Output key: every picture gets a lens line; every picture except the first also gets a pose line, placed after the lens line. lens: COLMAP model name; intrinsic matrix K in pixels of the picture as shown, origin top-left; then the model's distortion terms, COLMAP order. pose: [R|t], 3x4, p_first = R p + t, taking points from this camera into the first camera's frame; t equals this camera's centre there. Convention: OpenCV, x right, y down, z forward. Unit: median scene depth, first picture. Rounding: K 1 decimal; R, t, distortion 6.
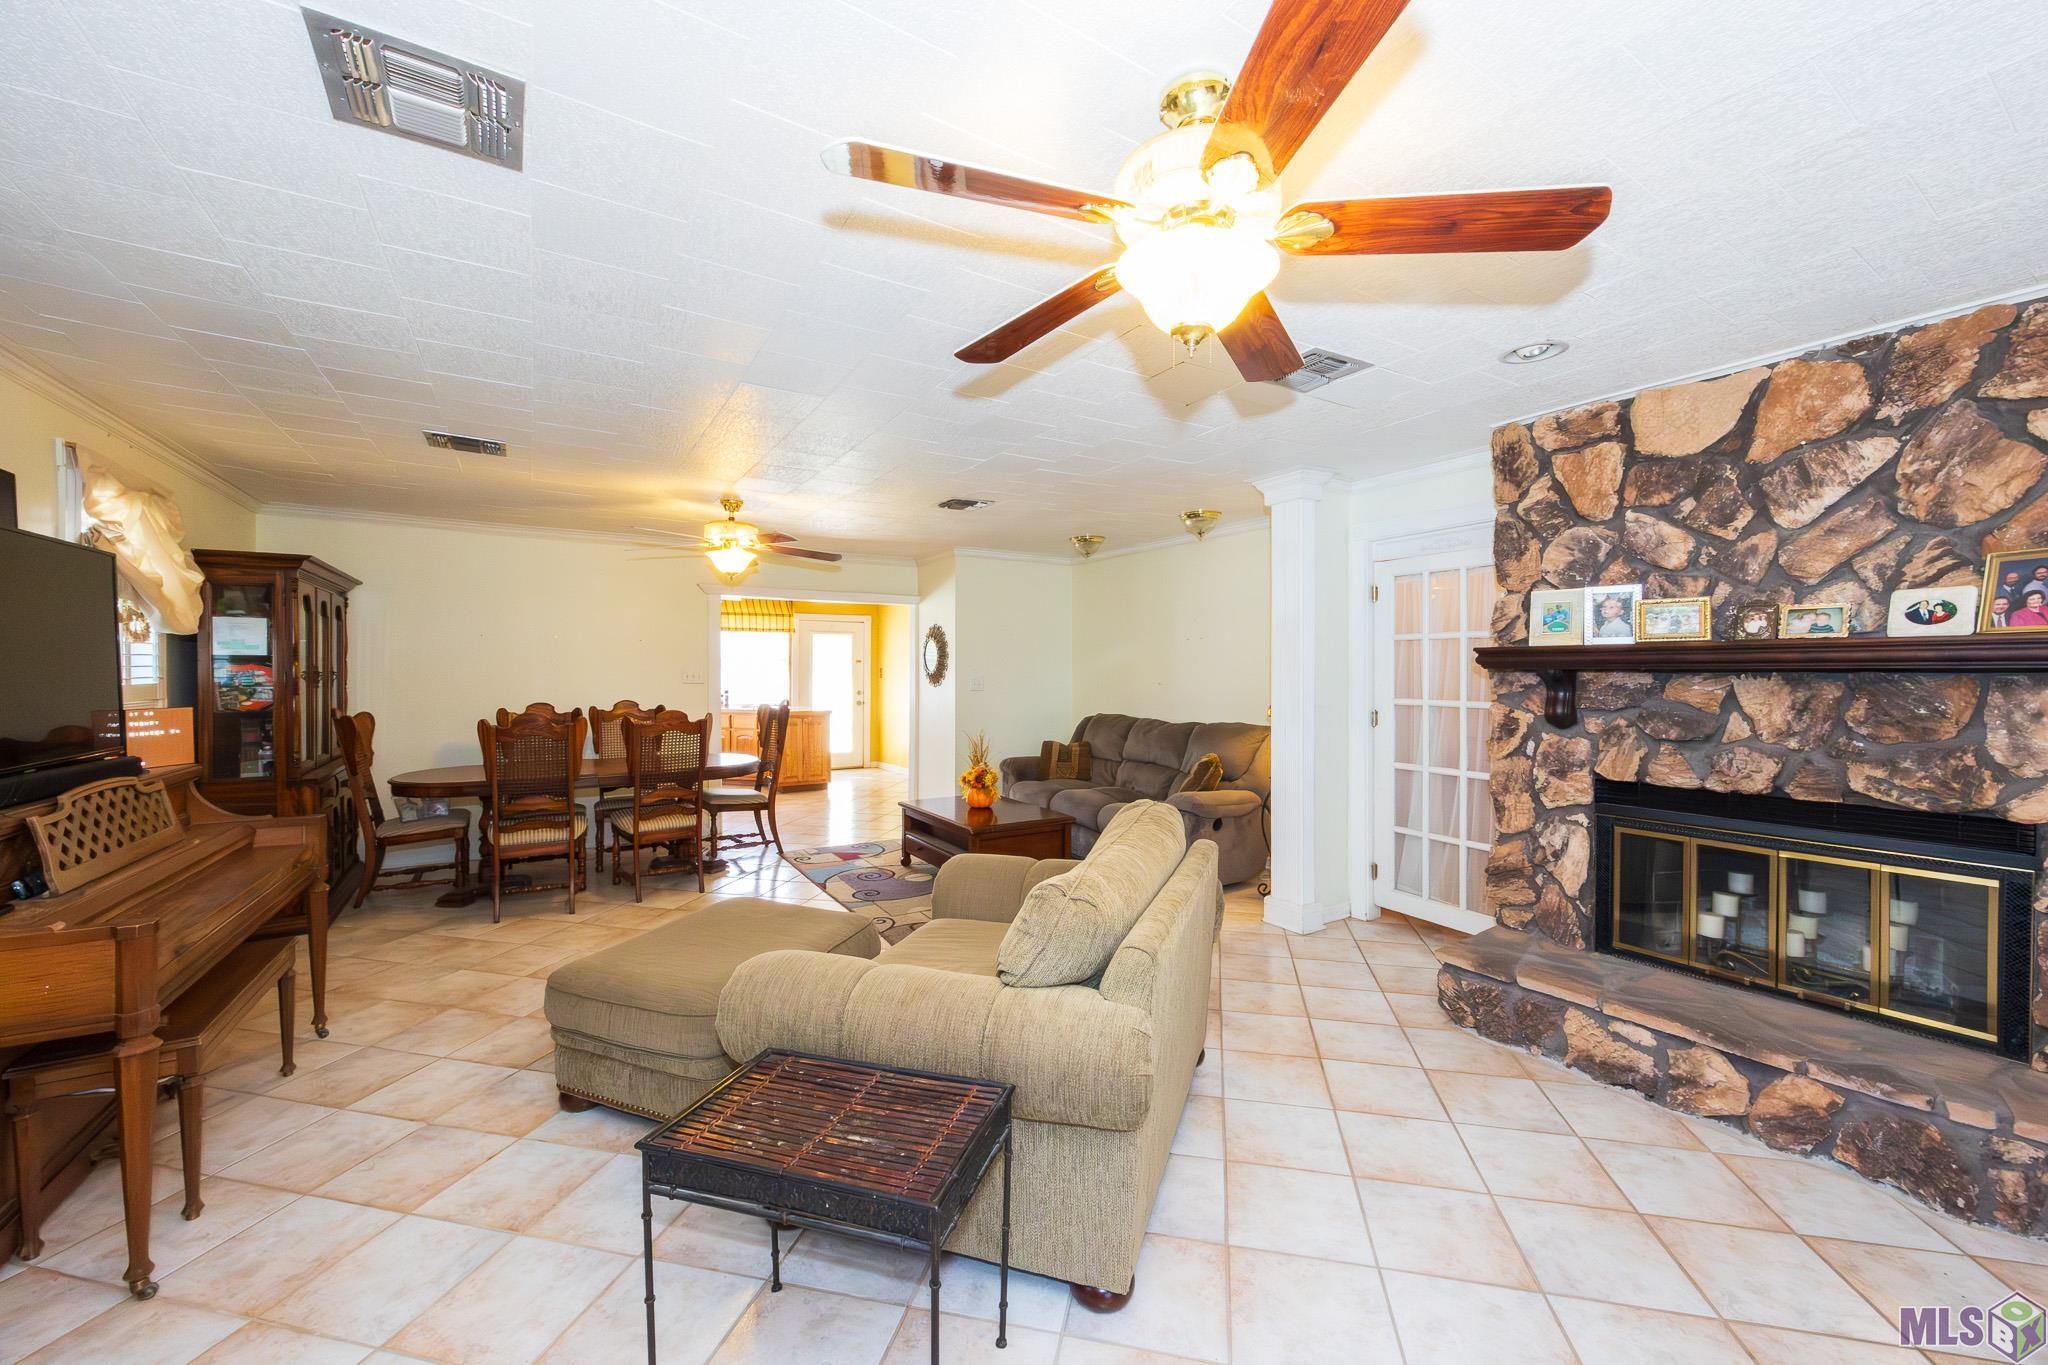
lens RADIAL K [[781.7, 0, 1031.3], [0, 781.7, 675.8], [0, 0, 1]] dist [-0.000586, -0.000077]
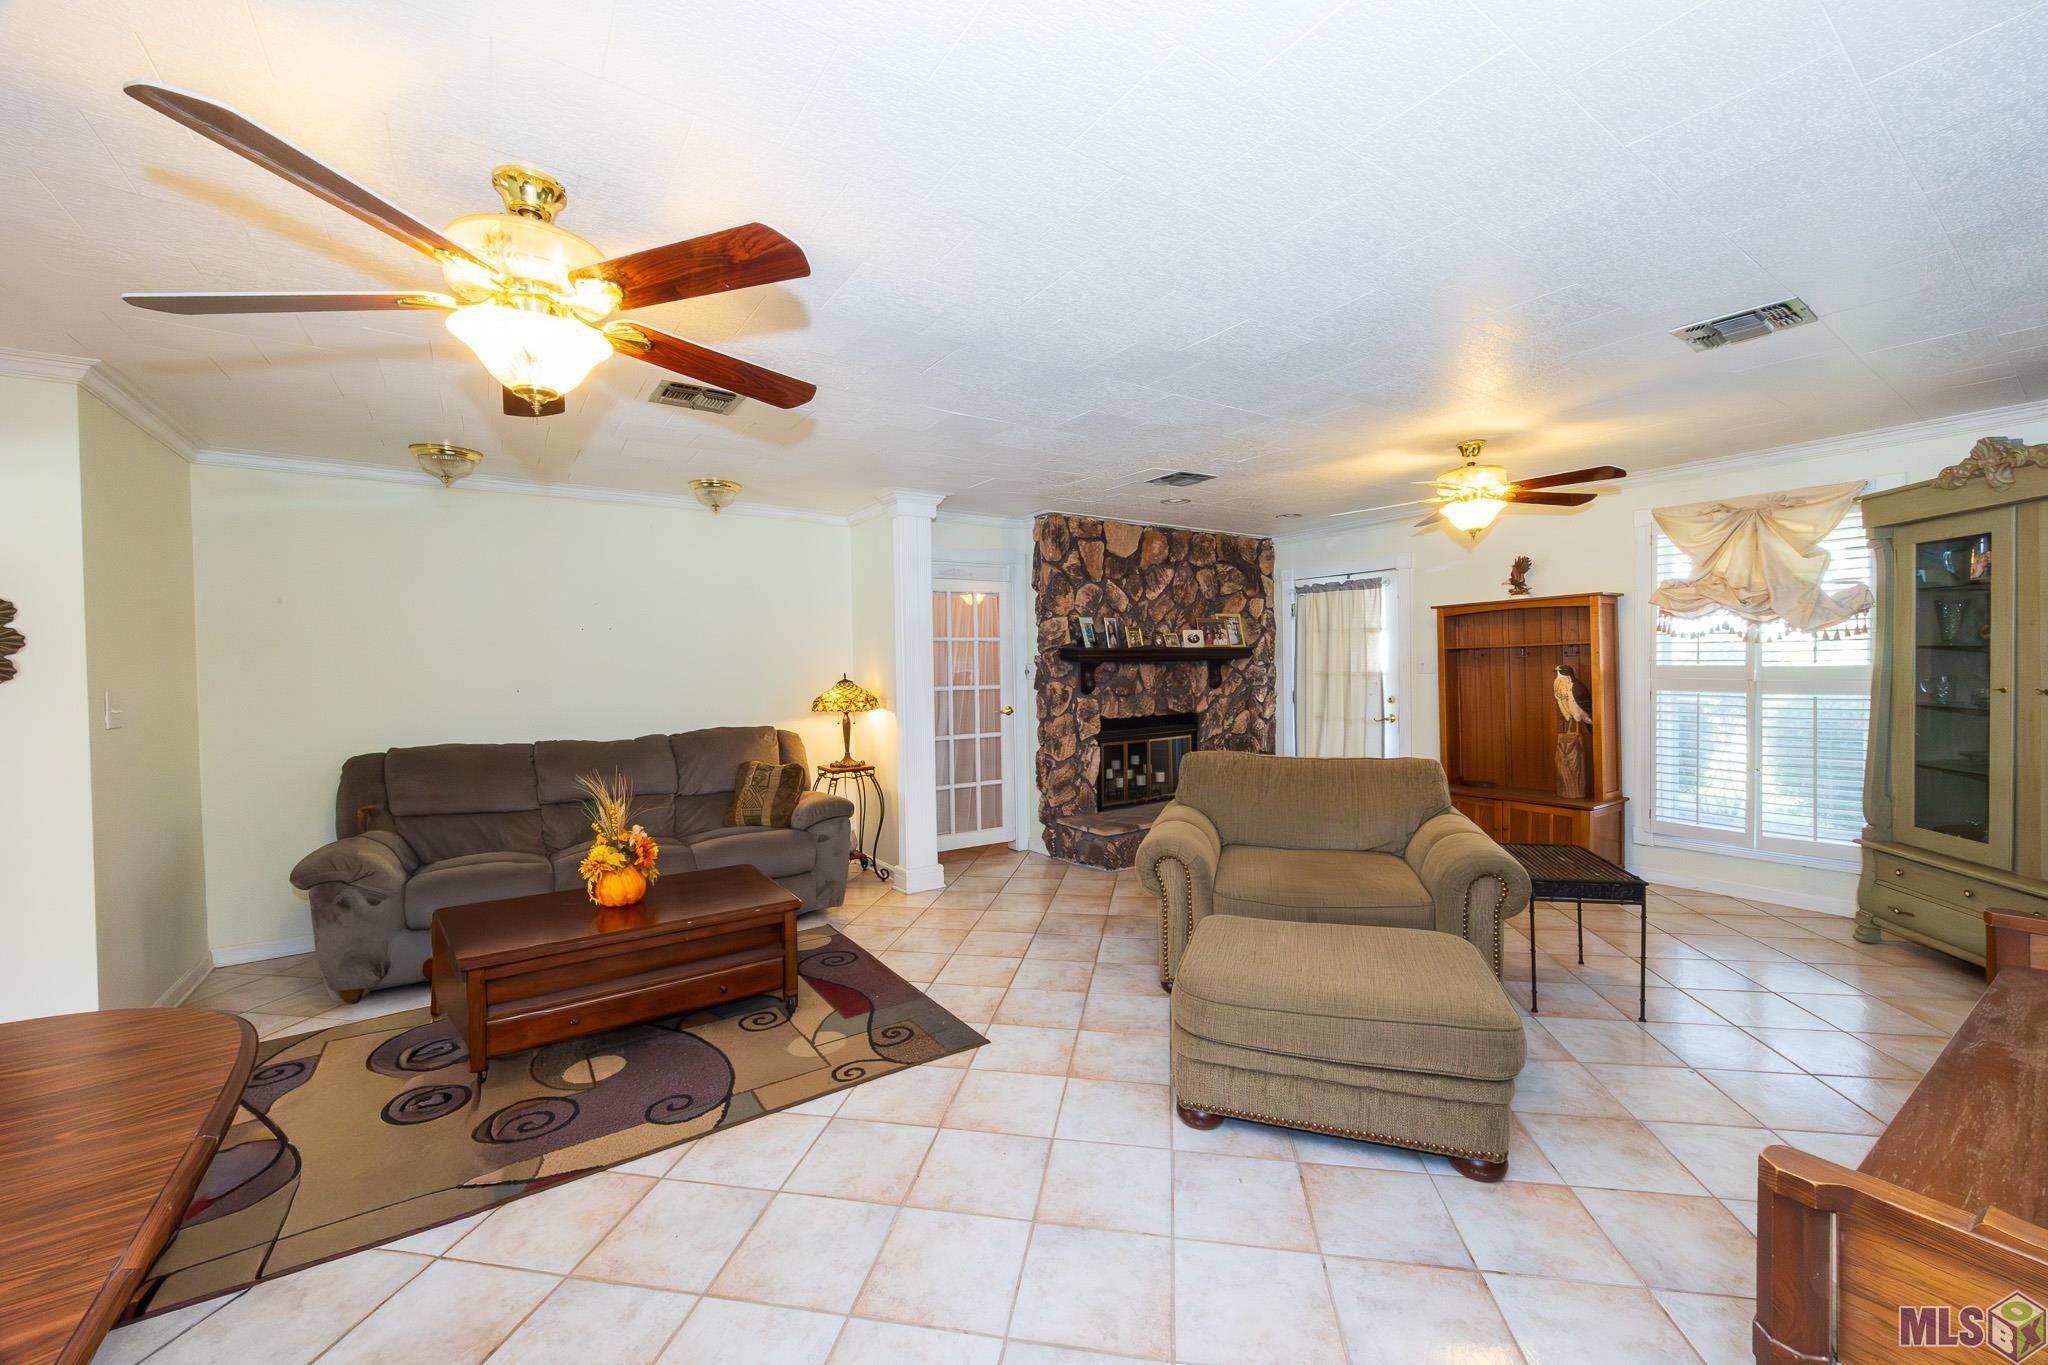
lens RADIAL K [[781.7, 0, 1031.3], [0, 781.7, 675.8], [0, 0, 1]] dist [-0.000586, -0.000077]
pose [[-0.027813, -0.017844, 0.999454, -1.184991], [0.021172, 0.999606, 0.018436, -0.011674], [-0.999389, 0.021673, -0.027424, 1.256410]]
